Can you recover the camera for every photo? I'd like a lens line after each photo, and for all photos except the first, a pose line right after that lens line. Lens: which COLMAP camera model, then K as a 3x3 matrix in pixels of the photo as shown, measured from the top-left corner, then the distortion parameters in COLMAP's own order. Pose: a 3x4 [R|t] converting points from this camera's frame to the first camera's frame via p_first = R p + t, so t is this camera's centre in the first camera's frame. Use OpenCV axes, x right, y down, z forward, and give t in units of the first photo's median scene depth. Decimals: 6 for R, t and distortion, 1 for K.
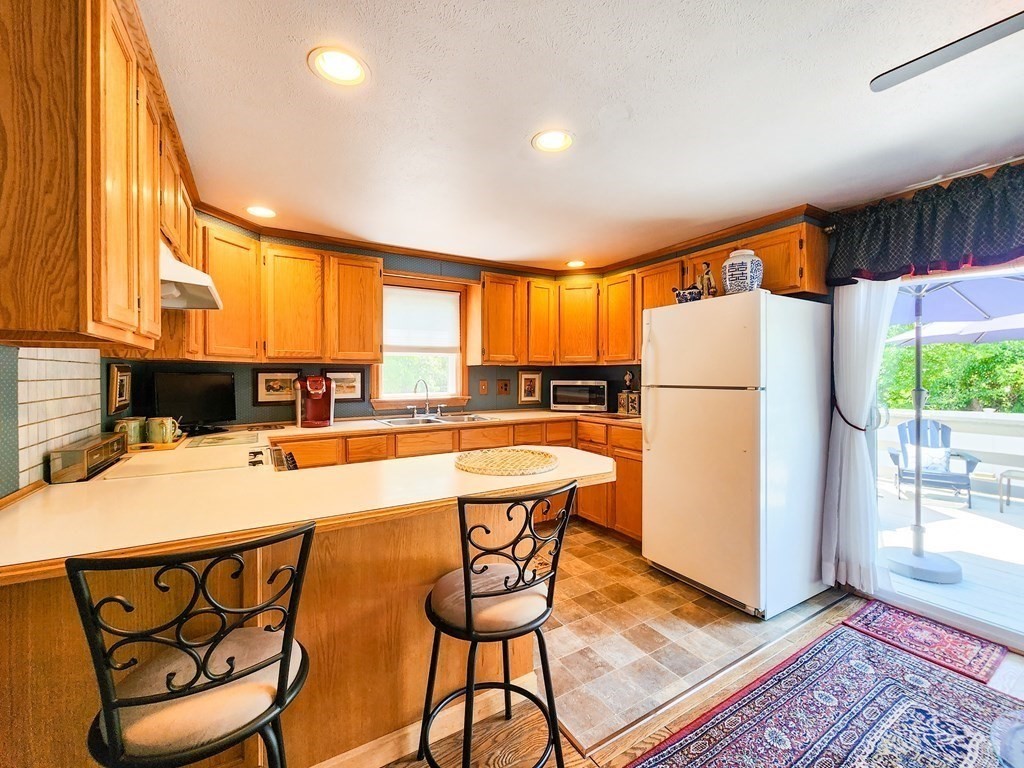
lens RADIAL K [[437.3, 0, 513.4], [0, 437.3, 377.6], [0, 0, 1]] dist [-0.006771, 0.004086]
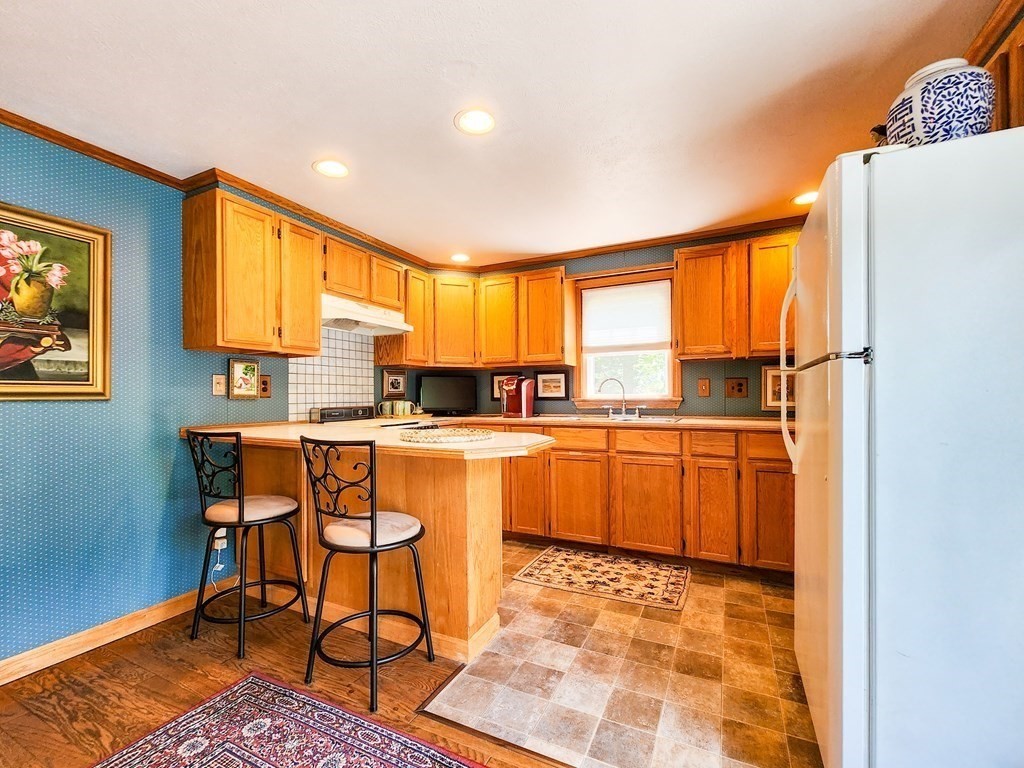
lens RADIAL K [[437.3, 0, 479.0], [0, 437.3, 394.6], [0, 0, 1]] dist [-0.006771, 0.004086]
pose [[0.526606, -0.000516, -0.850109, 0.519123], [-0.002197, 0.999996, -0.001968, 0.048416], [0.850106, 0.002903, 0.526603, 0.261367]]
